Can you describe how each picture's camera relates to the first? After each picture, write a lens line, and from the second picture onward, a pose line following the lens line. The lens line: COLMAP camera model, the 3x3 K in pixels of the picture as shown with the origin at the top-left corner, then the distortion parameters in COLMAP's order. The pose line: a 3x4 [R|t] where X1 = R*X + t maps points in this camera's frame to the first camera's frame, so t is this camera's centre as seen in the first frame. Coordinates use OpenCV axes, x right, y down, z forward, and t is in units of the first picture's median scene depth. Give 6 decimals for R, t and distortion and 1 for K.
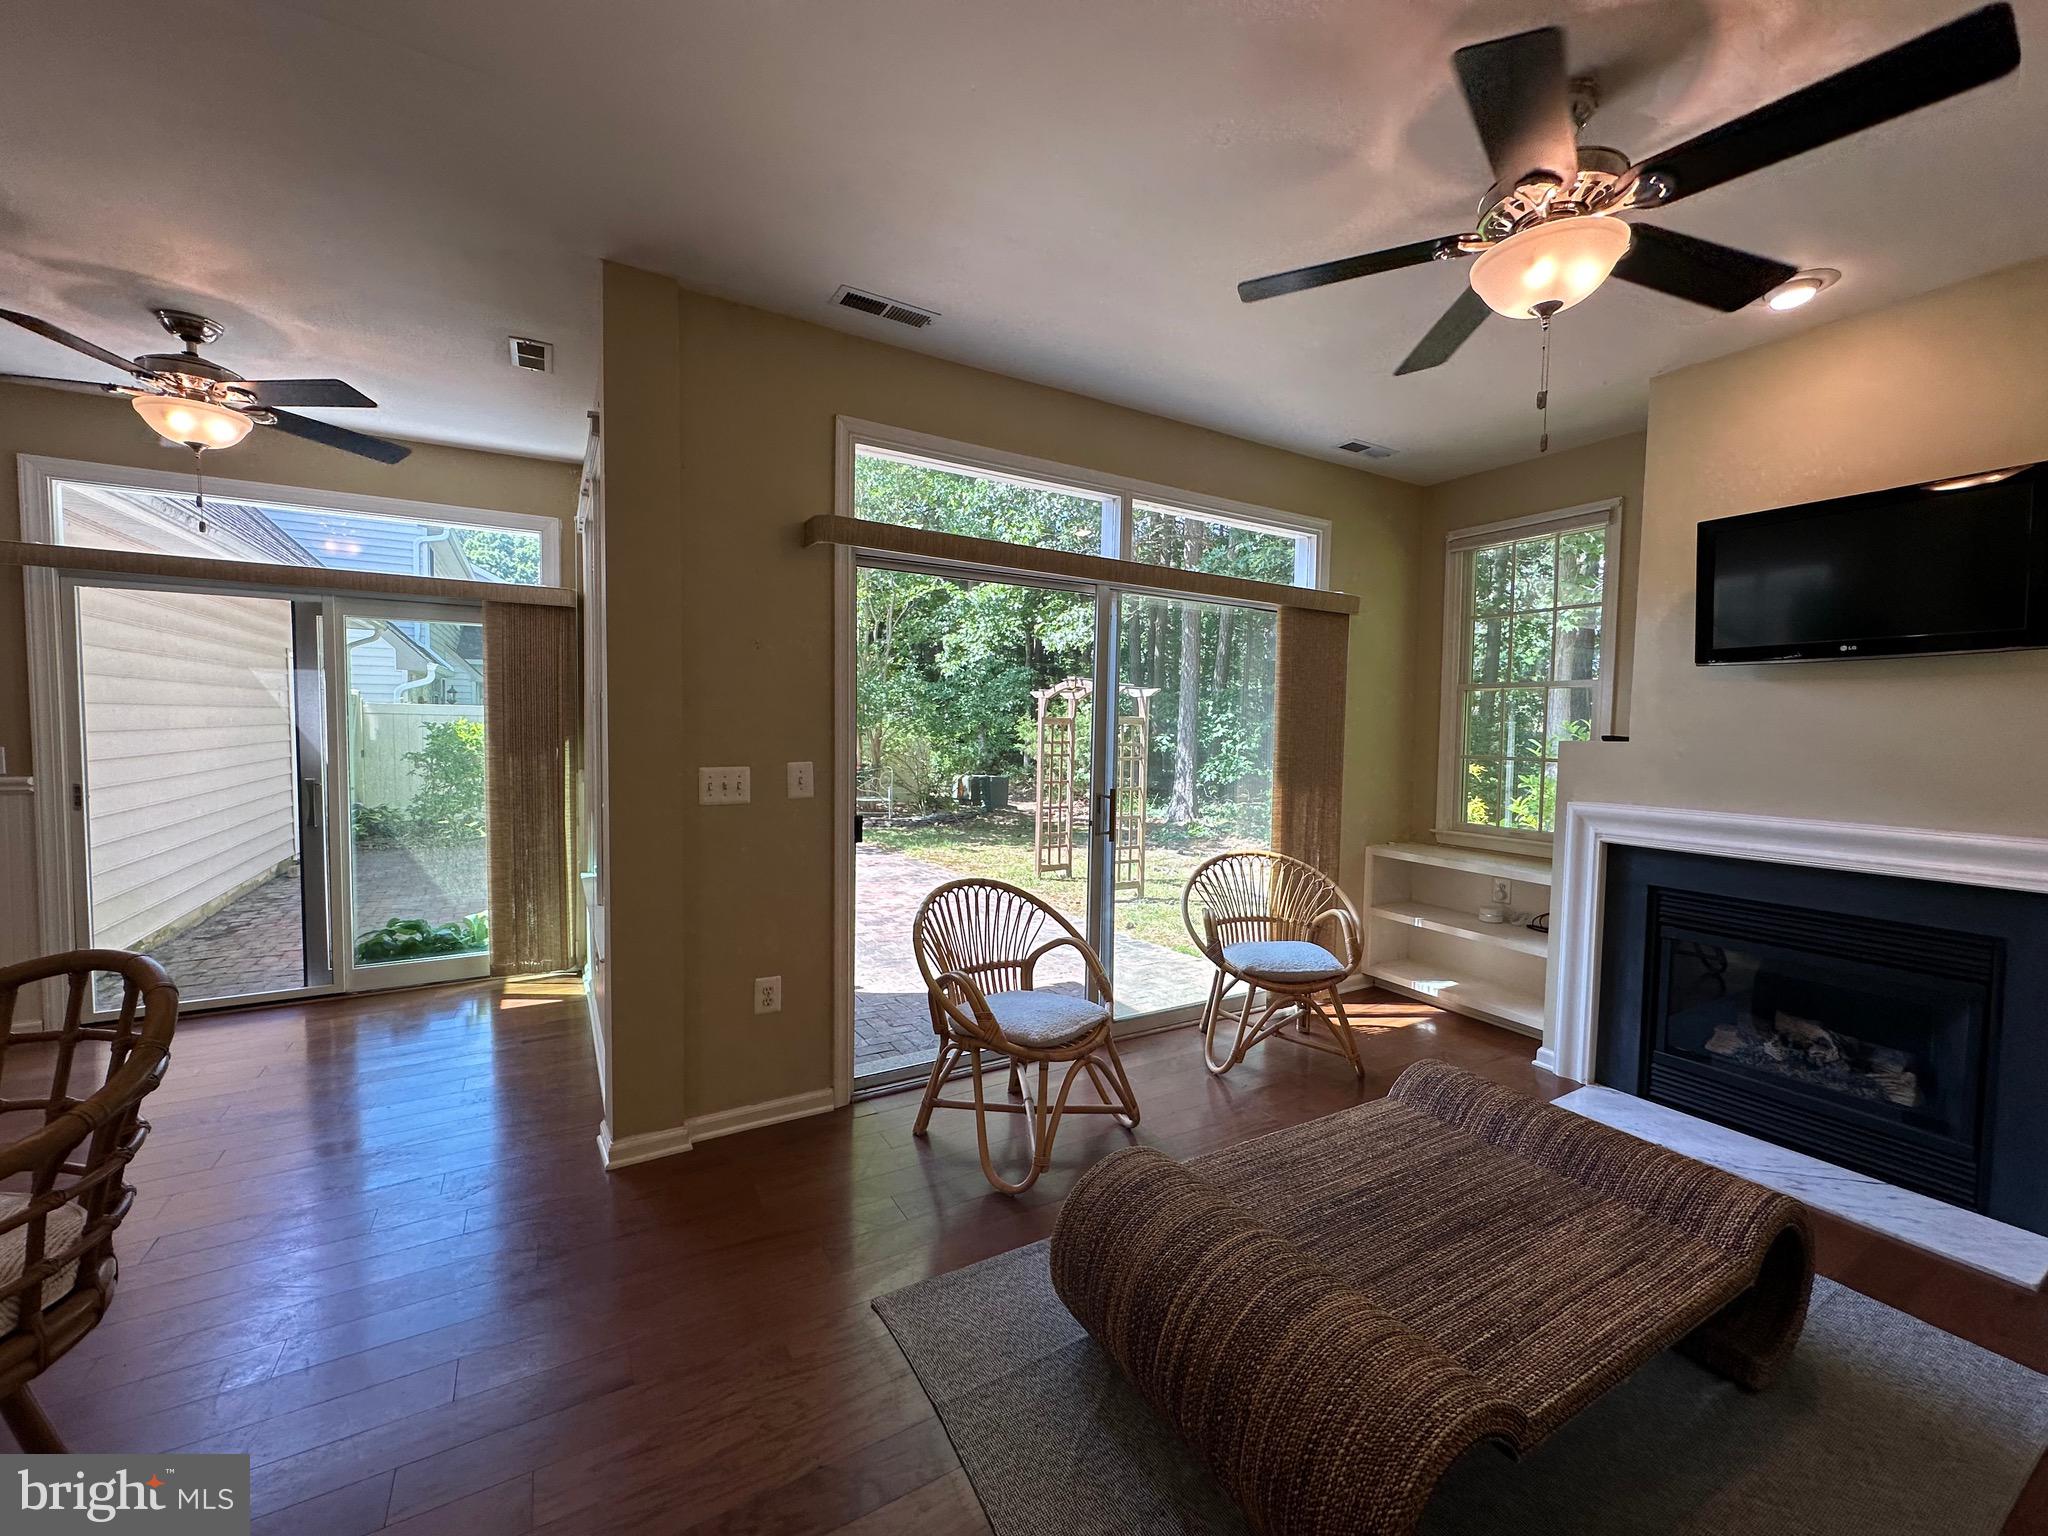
lens RADIAL K [[813.1, 0, 1034.3], [0, 813.1, 773.0], [0, 0, 1]] dist [-0.004322, 0.000578]
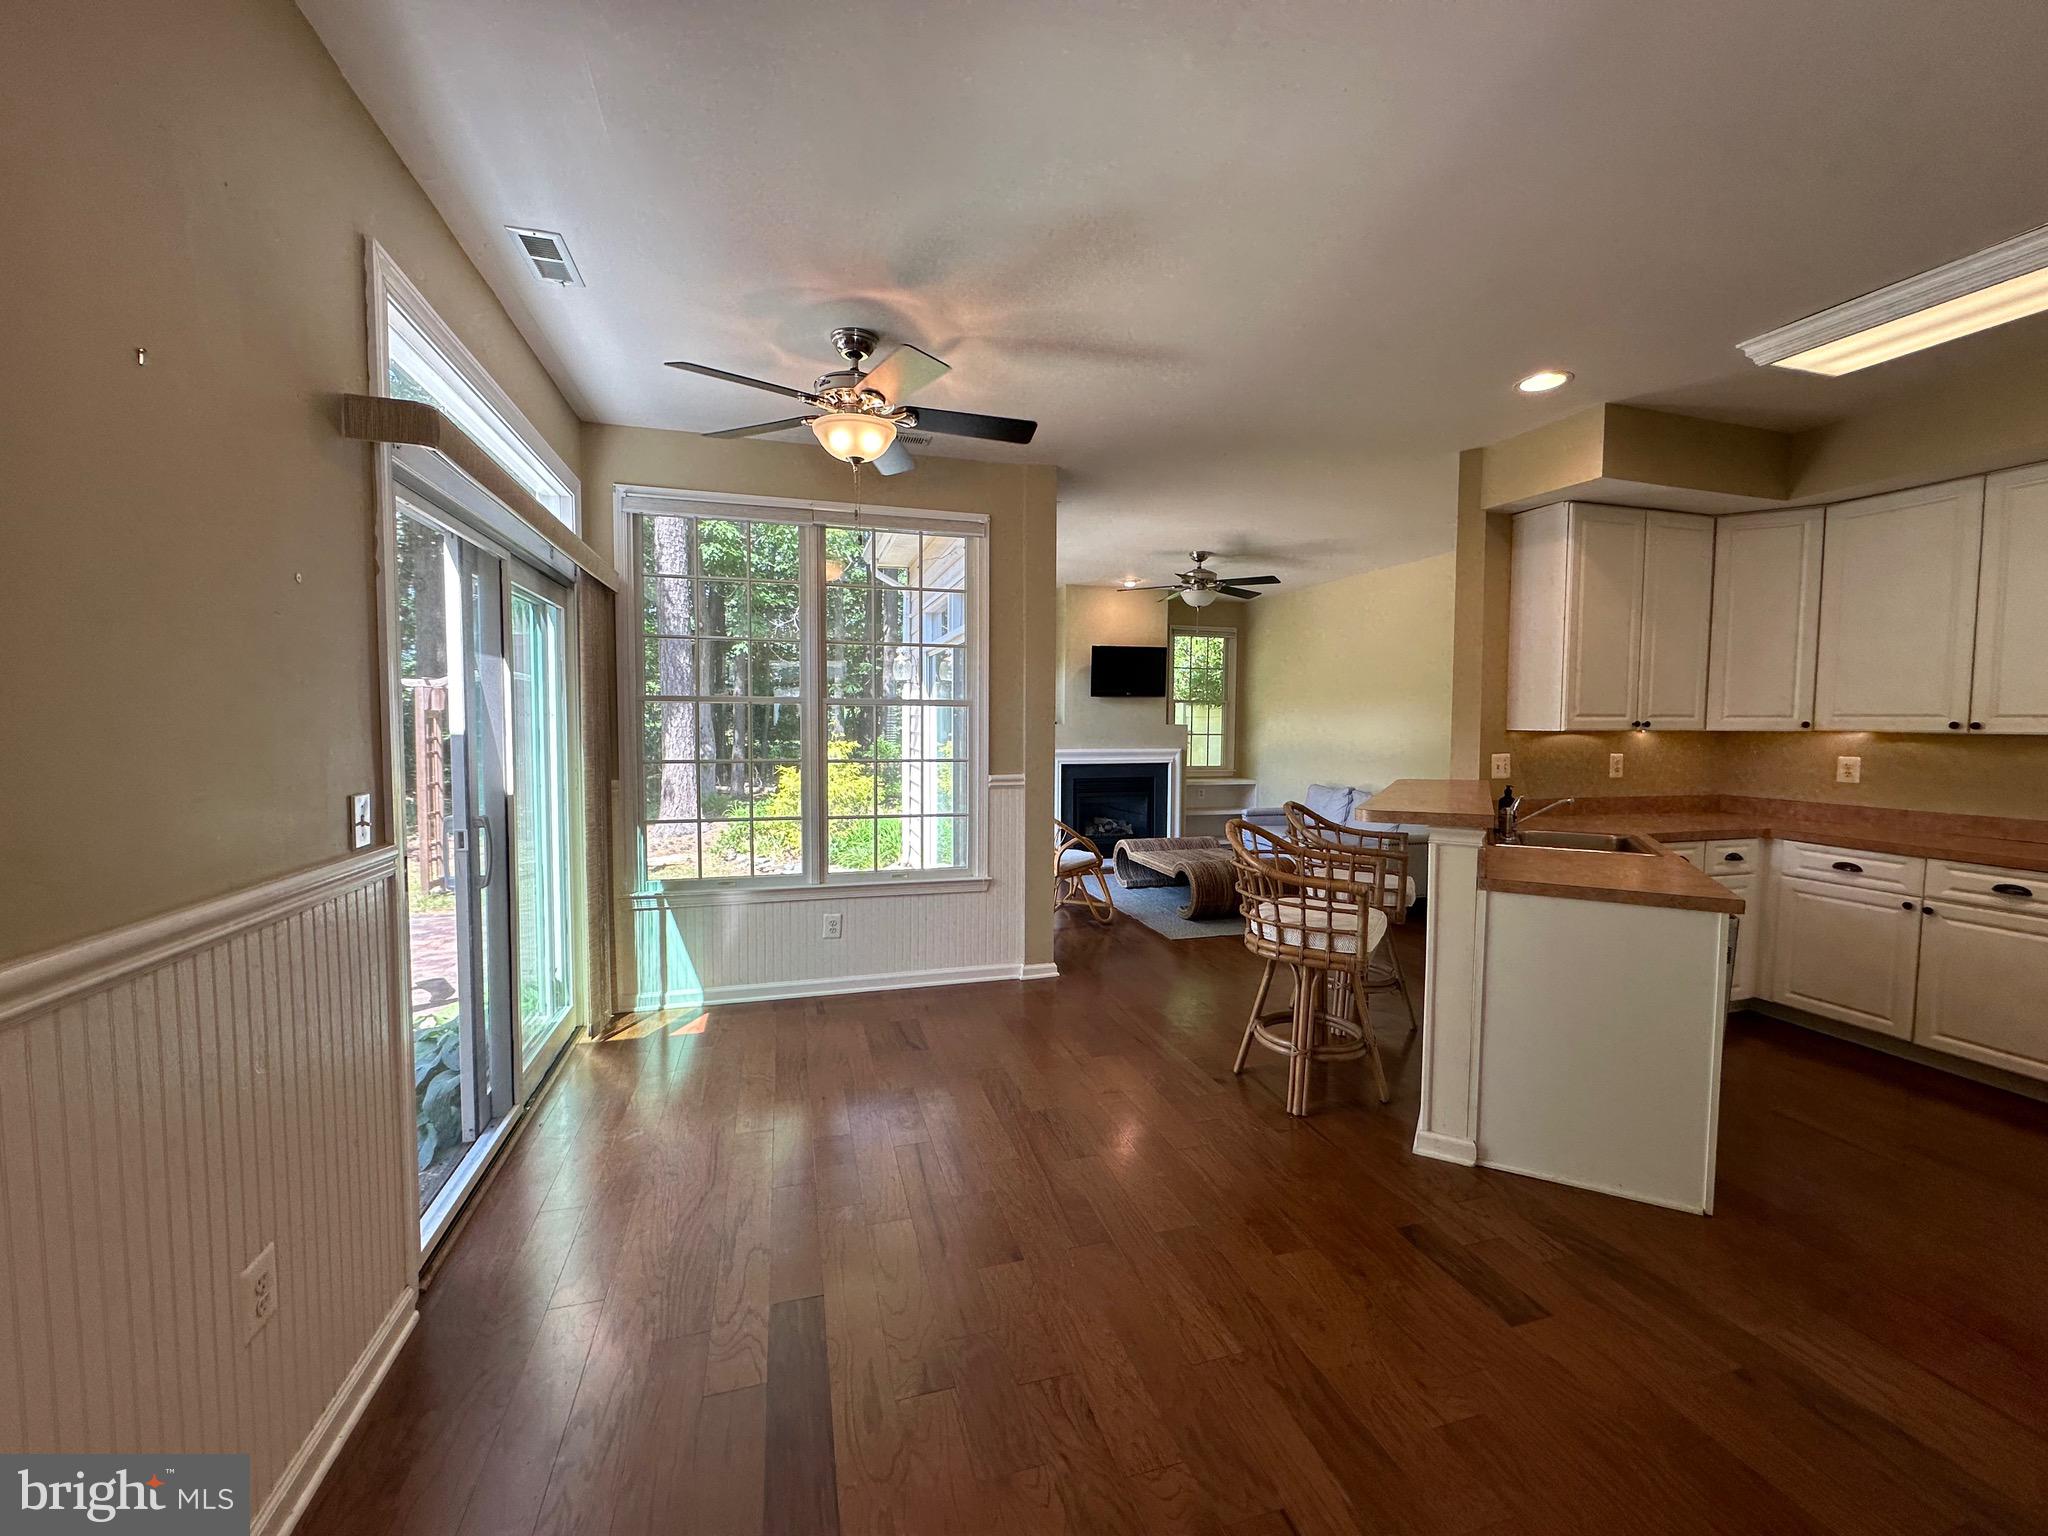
lens RADIAL K [[813.1, 0, 1023.3], [0, 813.1, 766.3], [0, 0, 1]] dist [-0.004322, 0.000578]
pose [[0.240800, -0.067898, 0.968197, -1.733431], [0.057695, 0.996787, 0.055553, -0.054734], [-0.968858, 0.042483, 0.243944, 0.486767]]
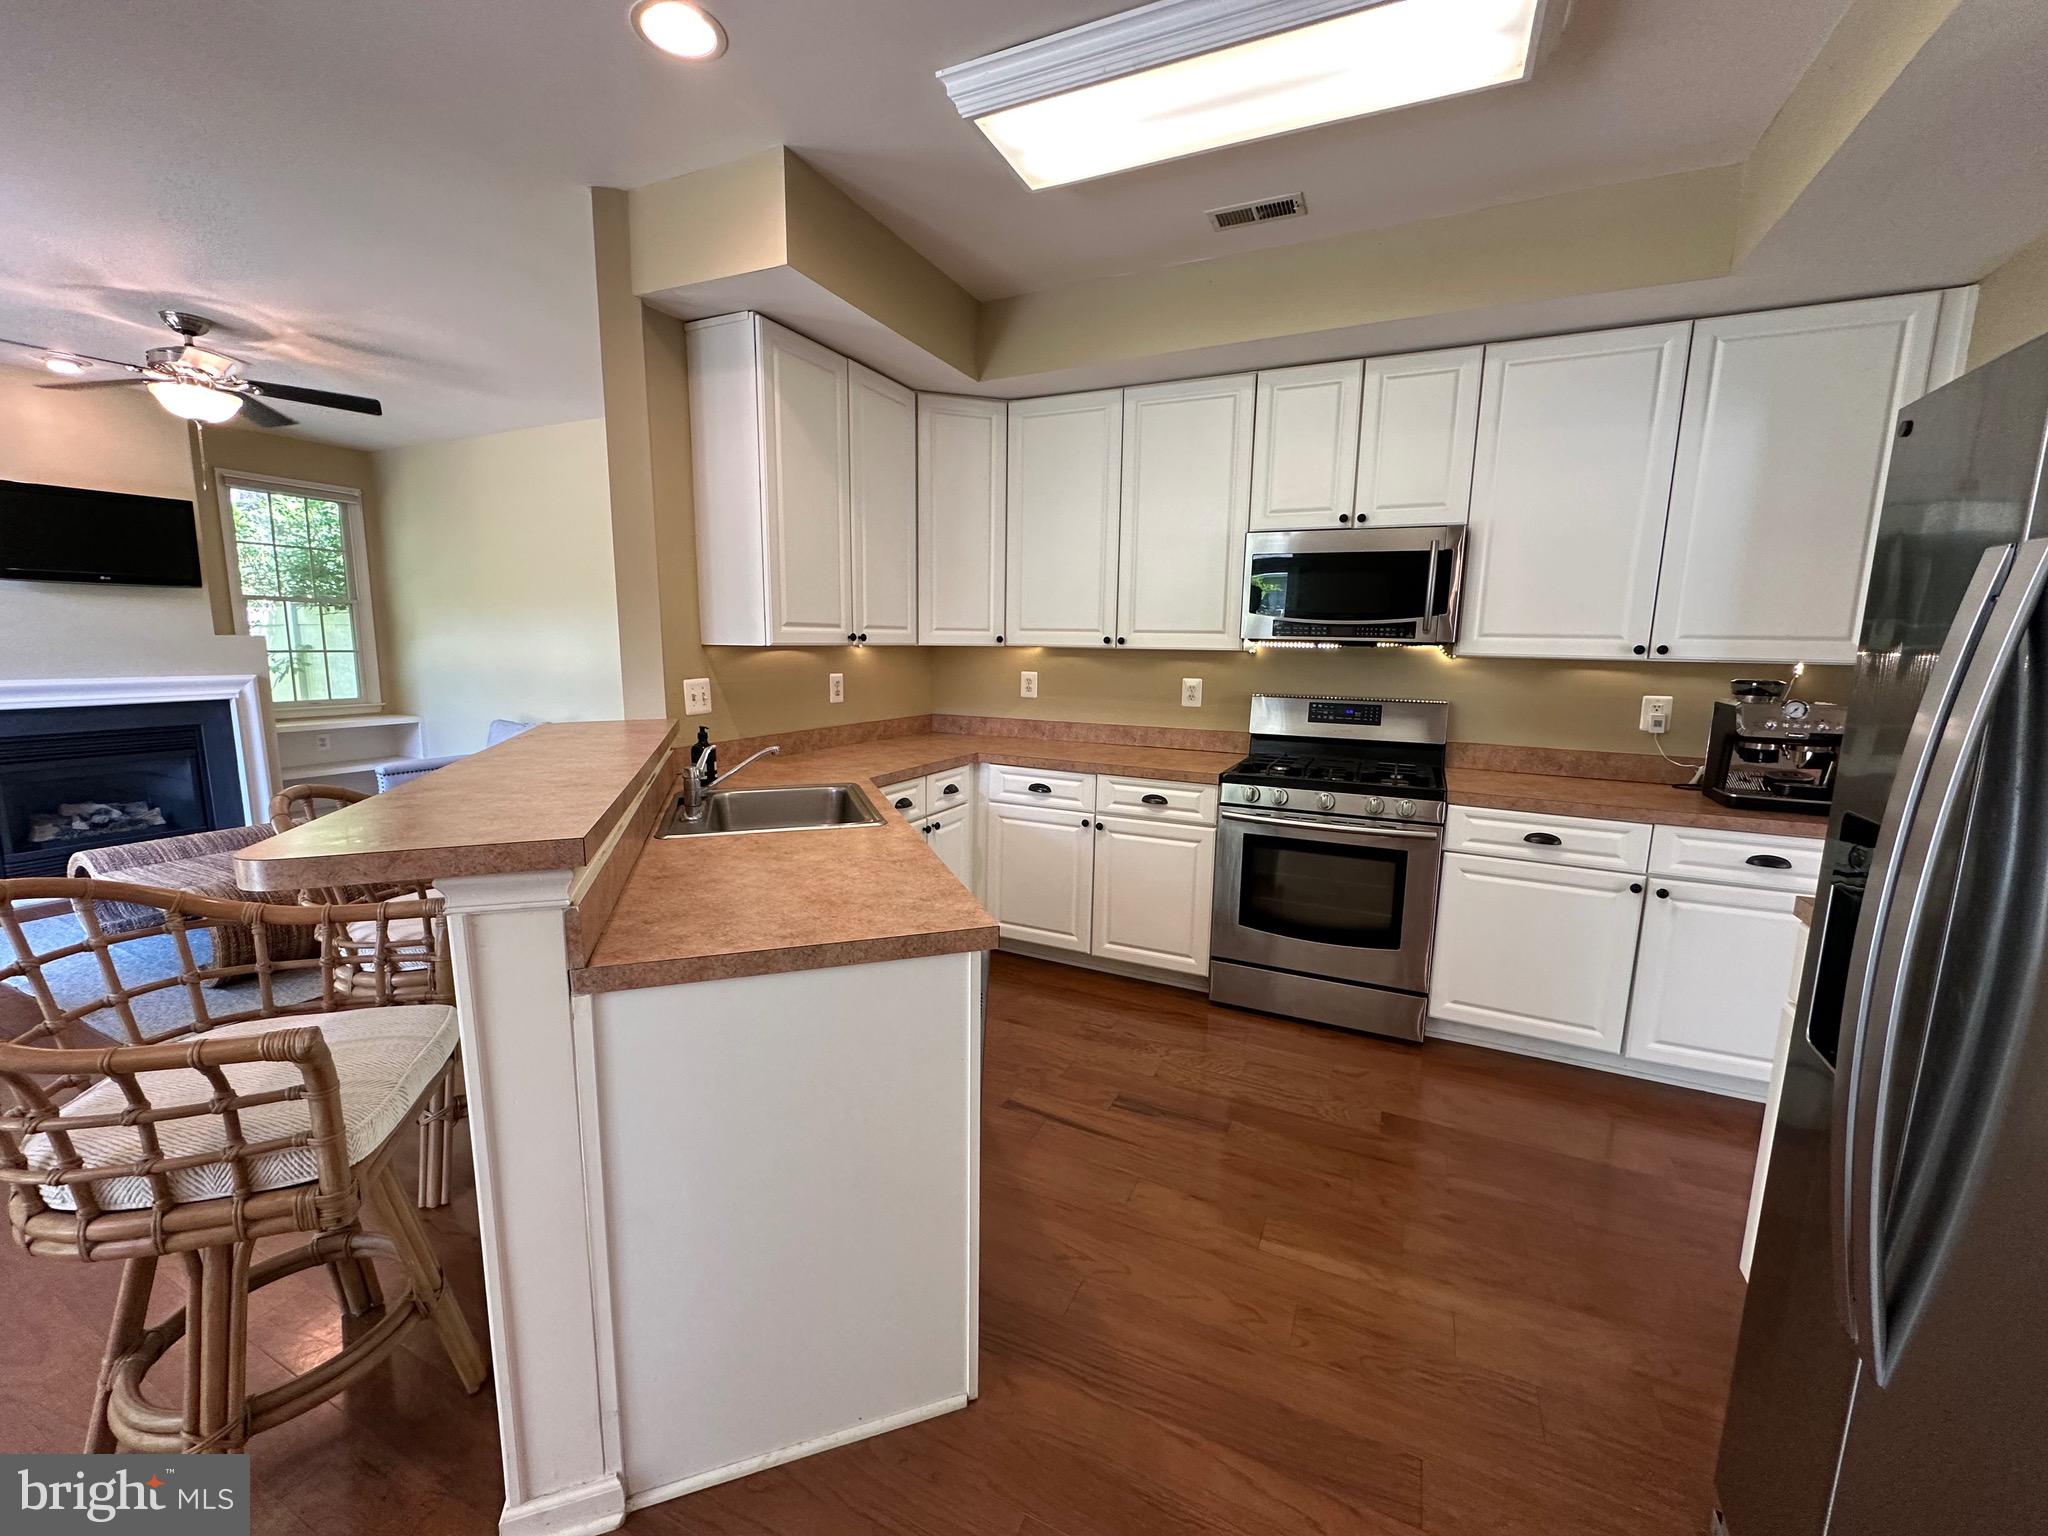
lens RADIAL K [[813.1, 0, 1022.7], [0, 813.1, 762.1], [0, 0, 1]] dist [-0.004322, 0.000578]
pose [[-0.561253, -0.142794, 0.815233, -1.266578], [0.029043, 0.981000, 0.191824, -0.031451], [-0.827134, 0.131338, -0.546442, 0.275687]]
